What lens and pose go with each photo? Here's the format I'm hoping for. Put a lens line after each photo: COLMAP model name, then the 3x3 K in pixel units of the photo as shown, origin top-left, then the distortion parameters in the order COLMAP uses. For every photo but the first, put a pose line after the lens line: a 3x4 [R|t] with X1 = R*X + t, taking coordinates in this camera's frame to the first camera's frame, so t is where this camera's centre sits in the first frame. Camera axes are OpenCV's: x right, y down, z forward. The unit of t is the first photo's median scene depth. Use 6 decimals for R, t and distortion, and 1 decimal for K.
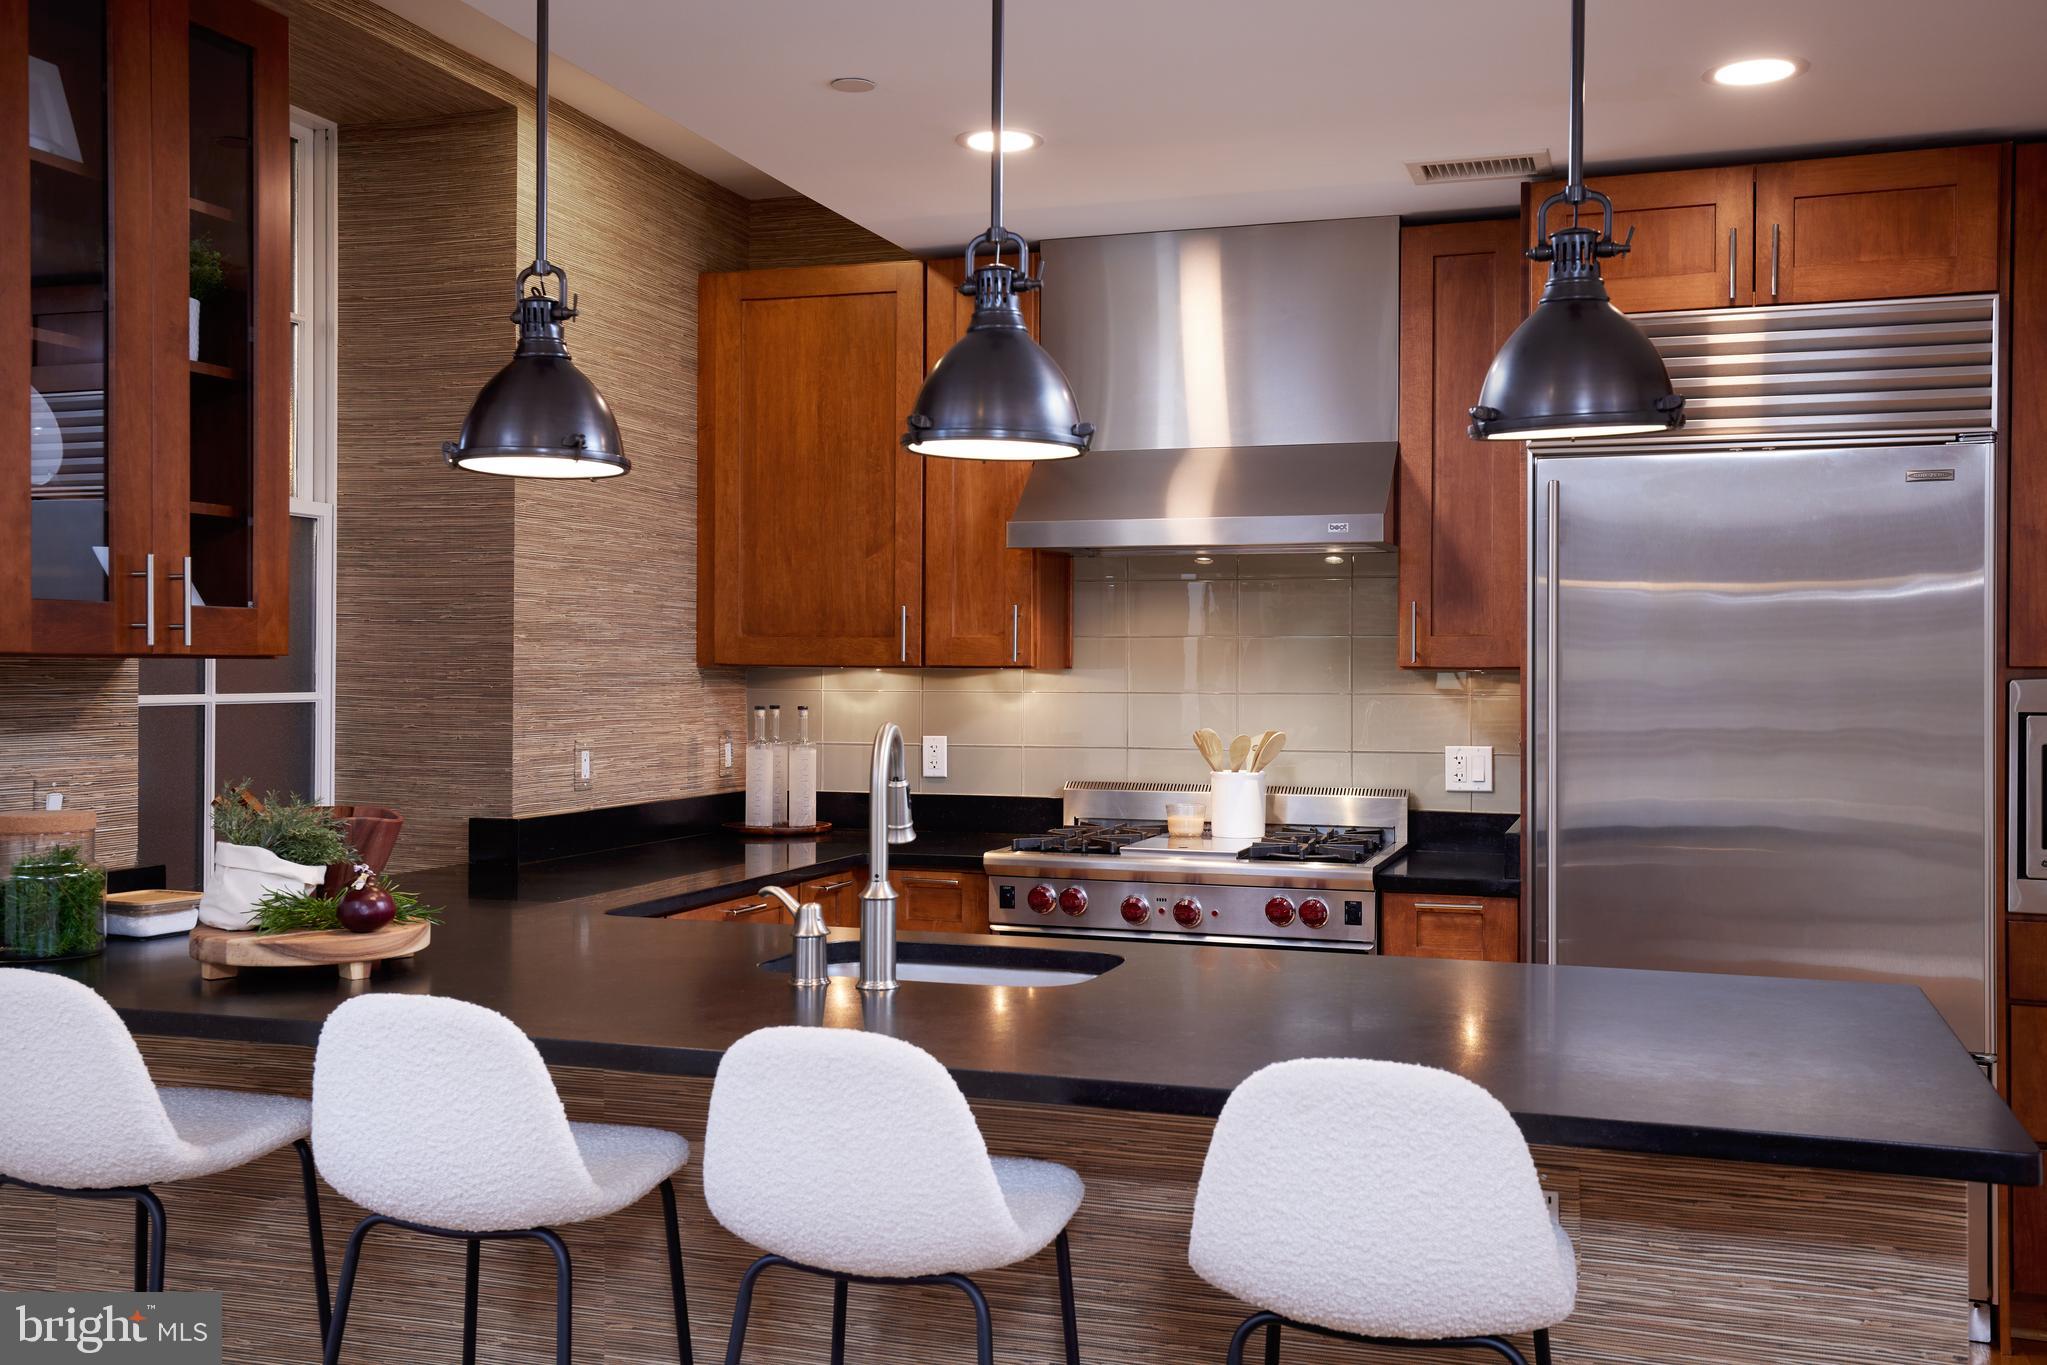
lens RADIAL K [[1931.4, 0, 1025.1], [0, 1931.4, 670.5], [0, 0, 1]] dist [0.040470, 0.009291]
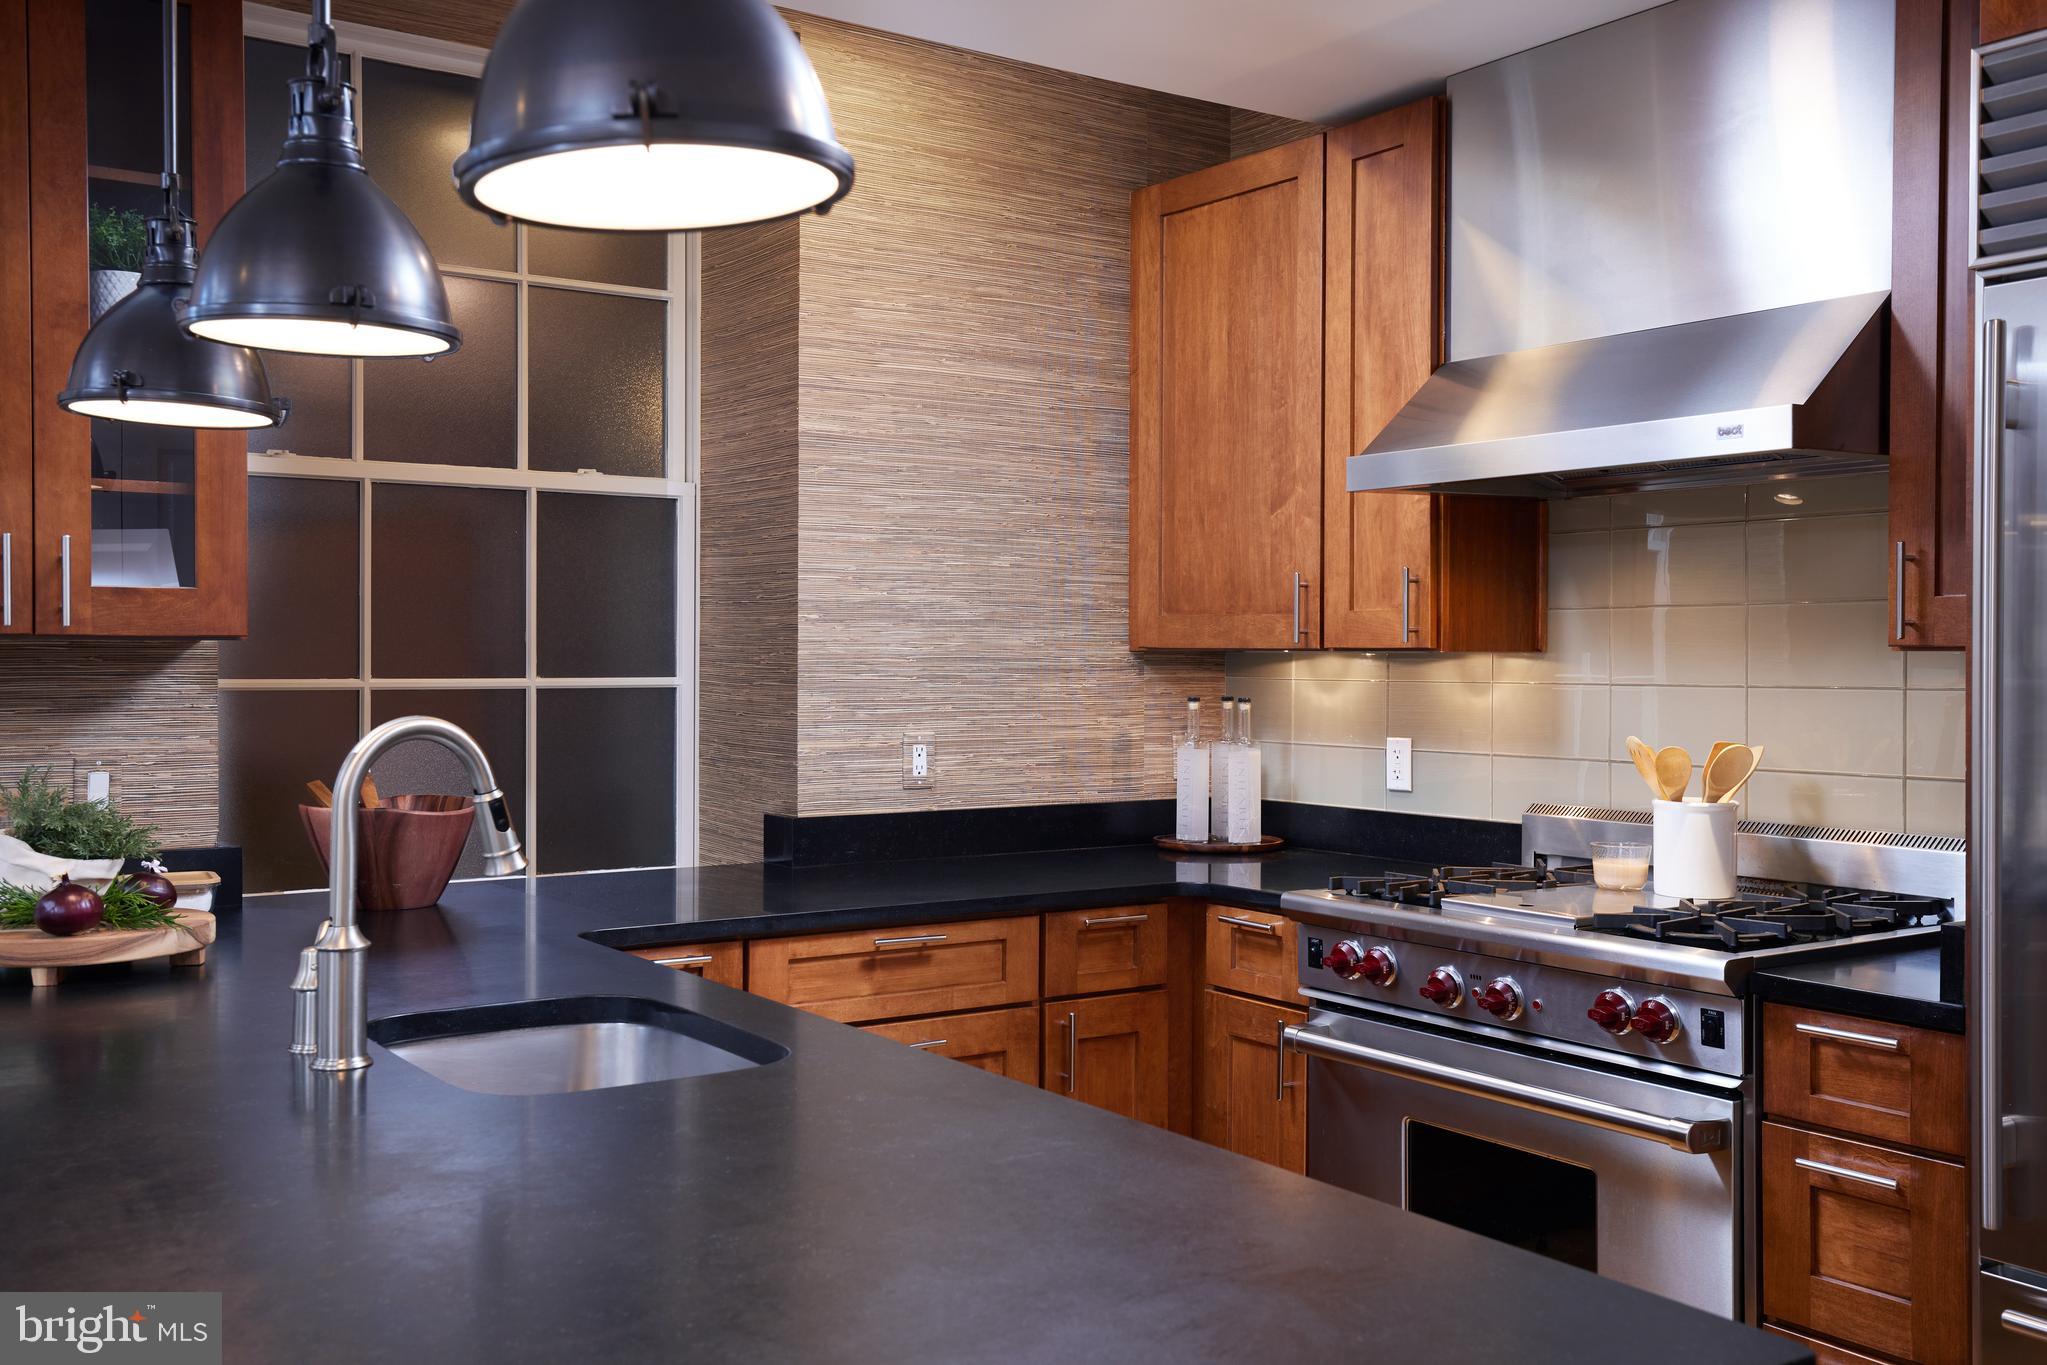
lens RADIAL K [[1931.4, 0, 1025.1], [0, 1931.4, 670.5], [0, 0, 1]] dist [0.040470, 0.009291]
pose [[0.800498, 0.003028, -0.599328, 0.332846], [-0.000136, 0.999988, 0.004872, 0.002888], [0.599336, -0.003818, 0.800488, 0.306547]]
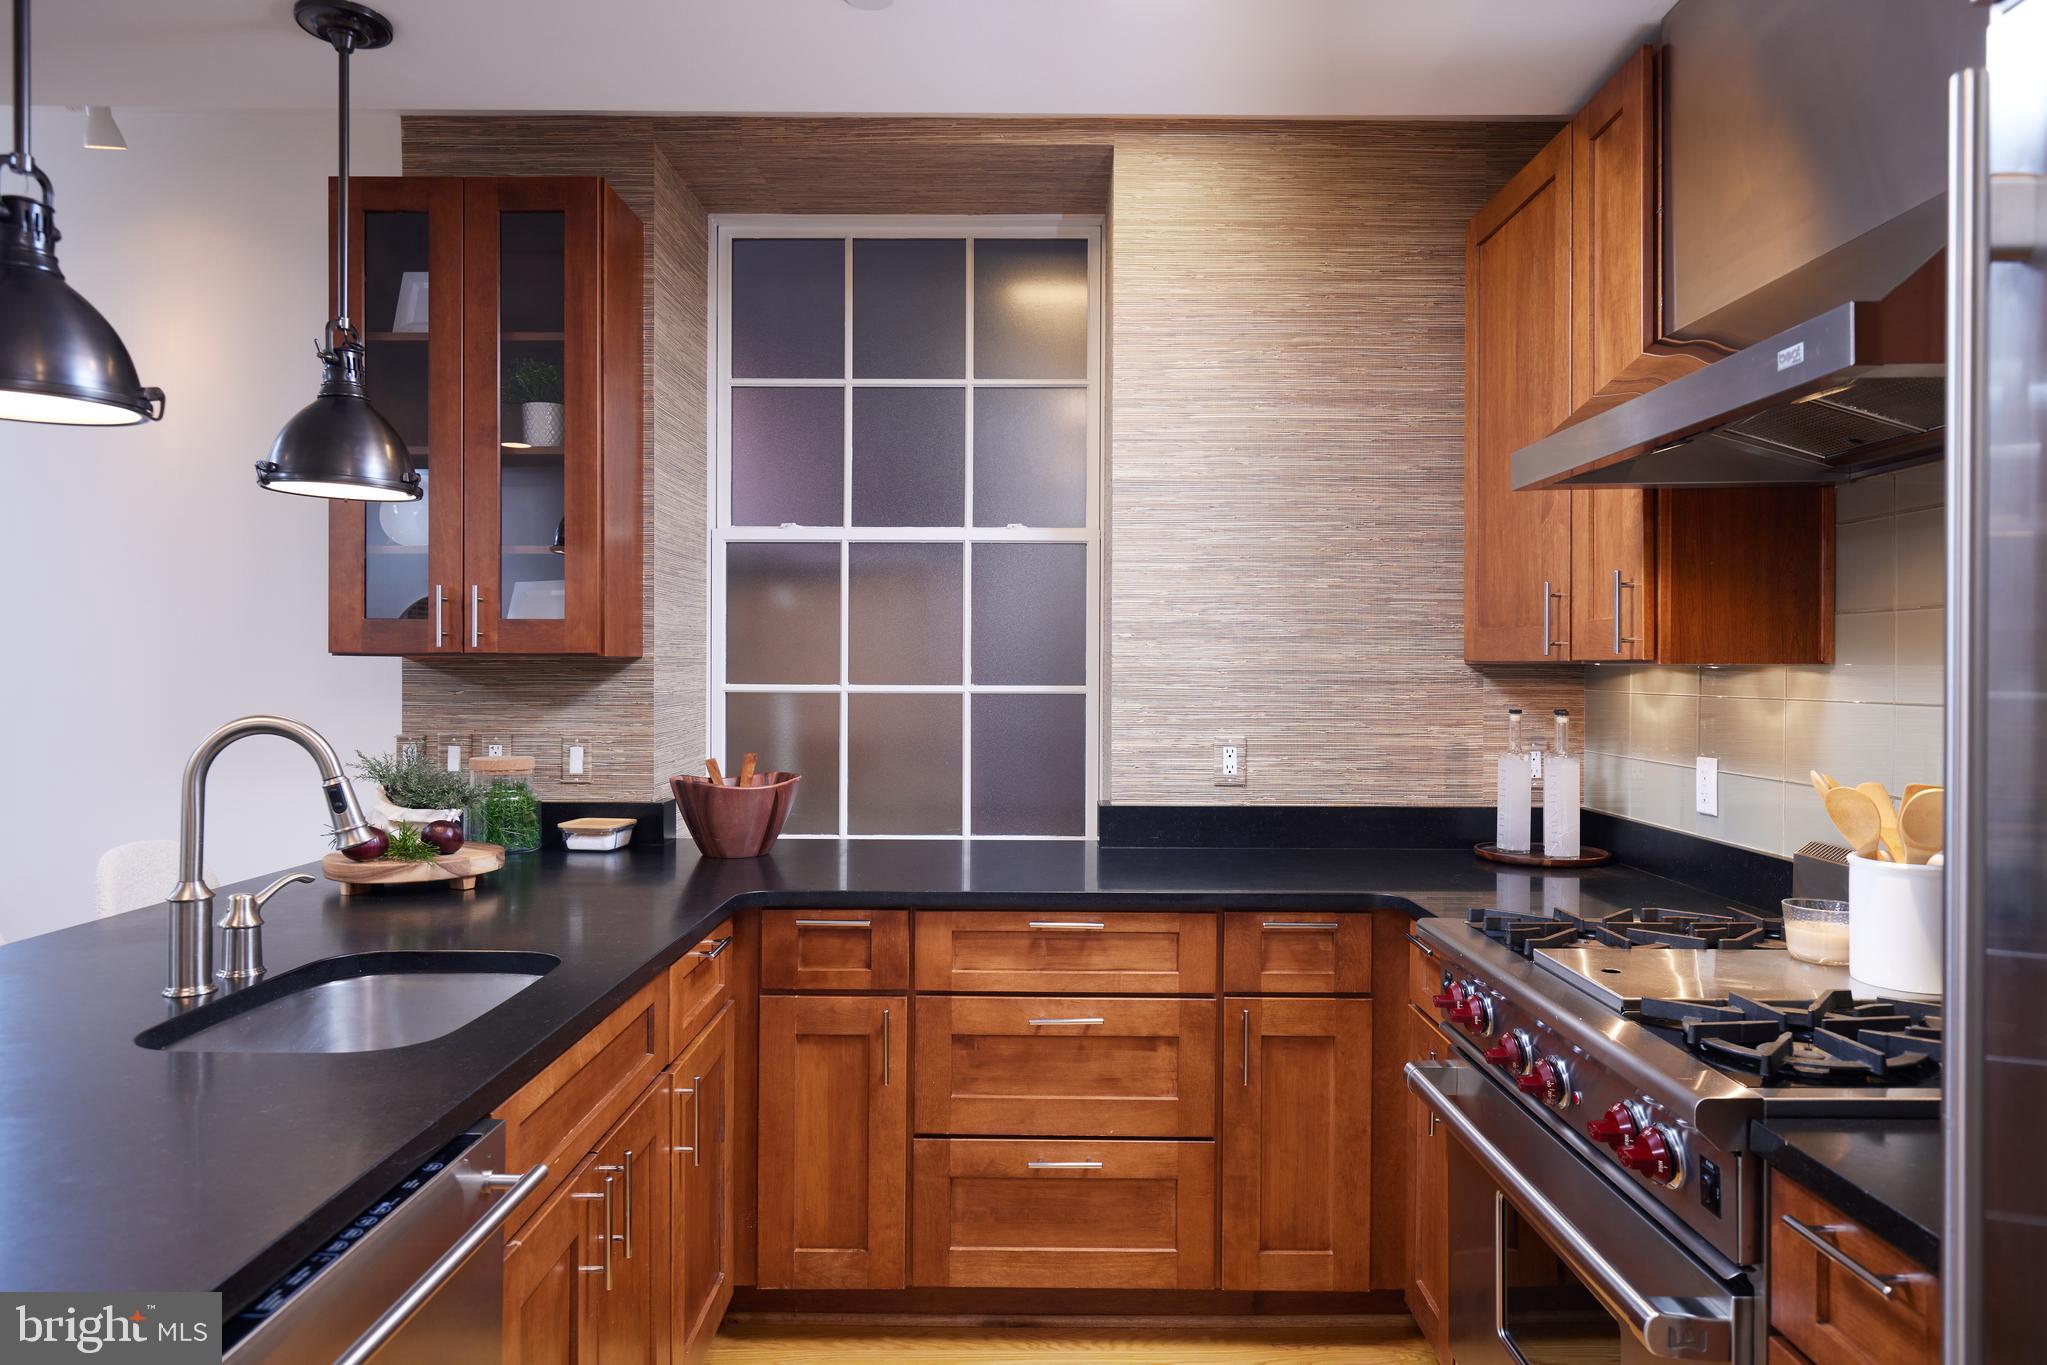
lens RADIAL K [[1288.0, 0, 1025.5], [0, 1288.0, 670.5], [0, 0, 1]] dist [-0.001278, -0.000678]
pose [[0.312806, -0.000981, -0.949817, 0.365680], [-0.003073, 0.999993, -0.002045, 0.003149], [0.949812, 0.003558, 0.312801, 0.664459]]
